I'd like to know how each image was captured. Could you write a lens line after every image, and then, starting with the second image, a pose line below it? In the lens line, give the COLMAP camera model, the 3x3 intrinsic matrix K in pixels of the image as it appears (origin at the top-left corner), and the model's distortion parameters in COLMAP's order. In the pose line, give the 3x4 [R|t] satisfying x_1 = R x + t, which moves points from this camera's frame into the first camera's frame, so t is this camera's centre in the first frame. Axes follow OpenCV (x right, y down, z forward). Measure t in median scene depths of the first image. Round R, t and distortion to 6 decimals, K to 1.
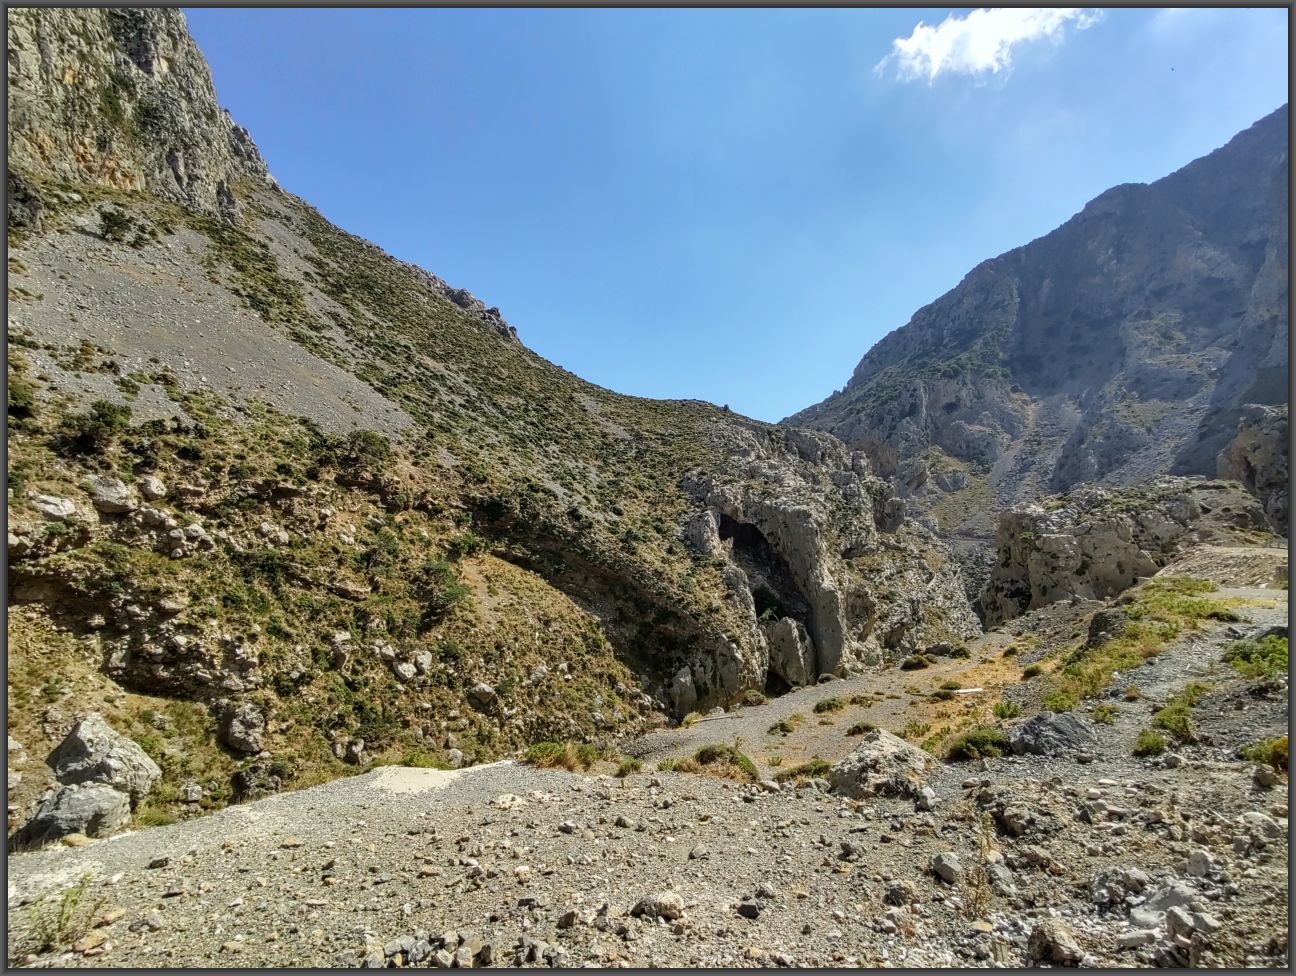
lens RADIAL K [[639.6, 0, 645.6], [0, 639.6, 482.4], [0, 0, 1]] dist [-0.004962, 0.007496]
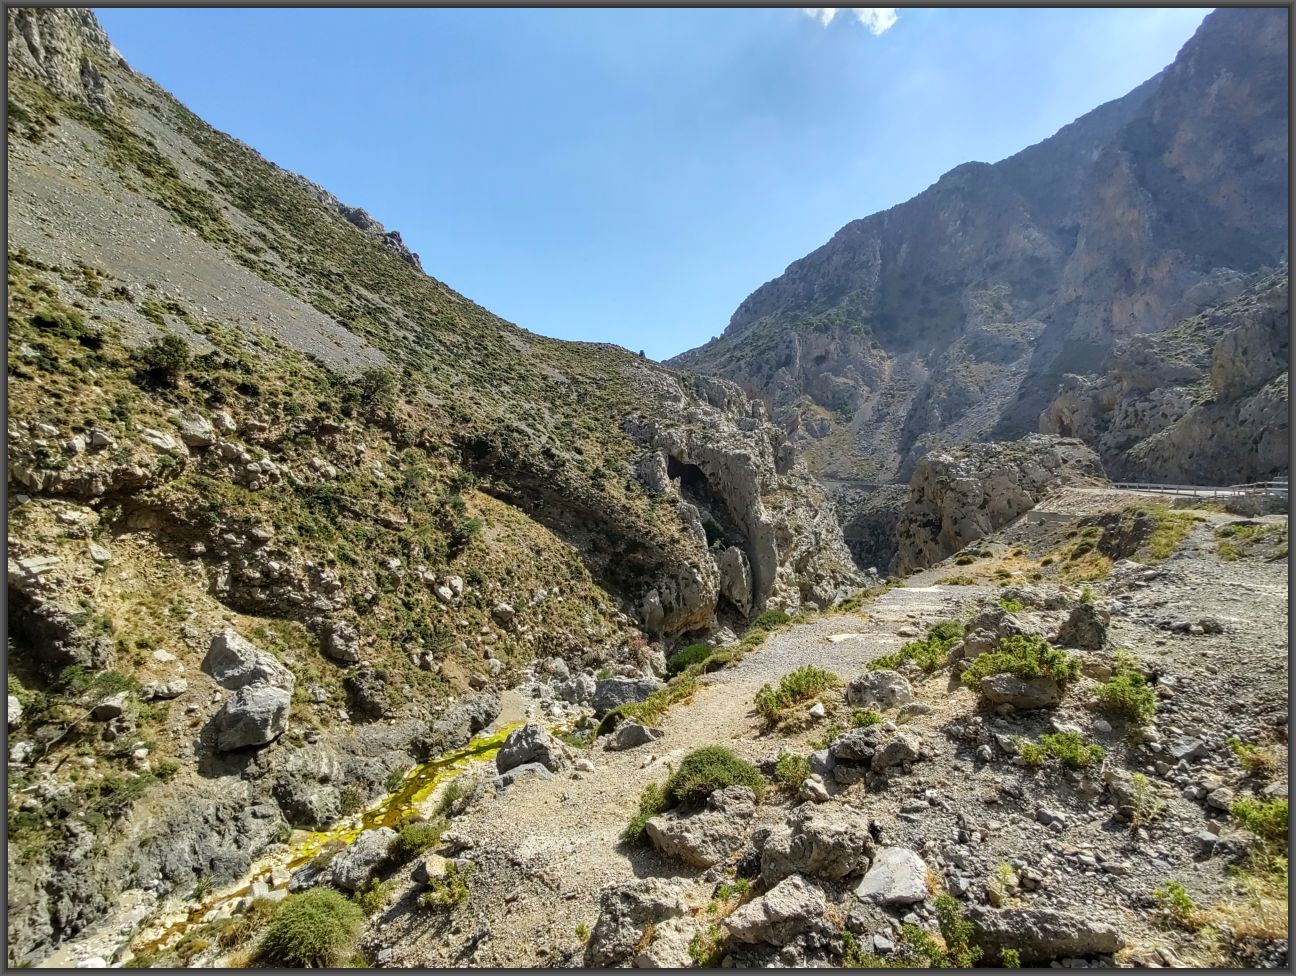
lens RADIAL K [[639.6, 0, 642.0], [0, 639.6, 483.5], [0, 0, 1]] dist [-0.004962, 0.007496]
pose [[0.979316, 0.010103, 0.202087, -0.145771], [-0.029663, 0.995130, 0.093998, -0.005075], [-0.200153, -0.098048, 0.974846, -0.072044]]
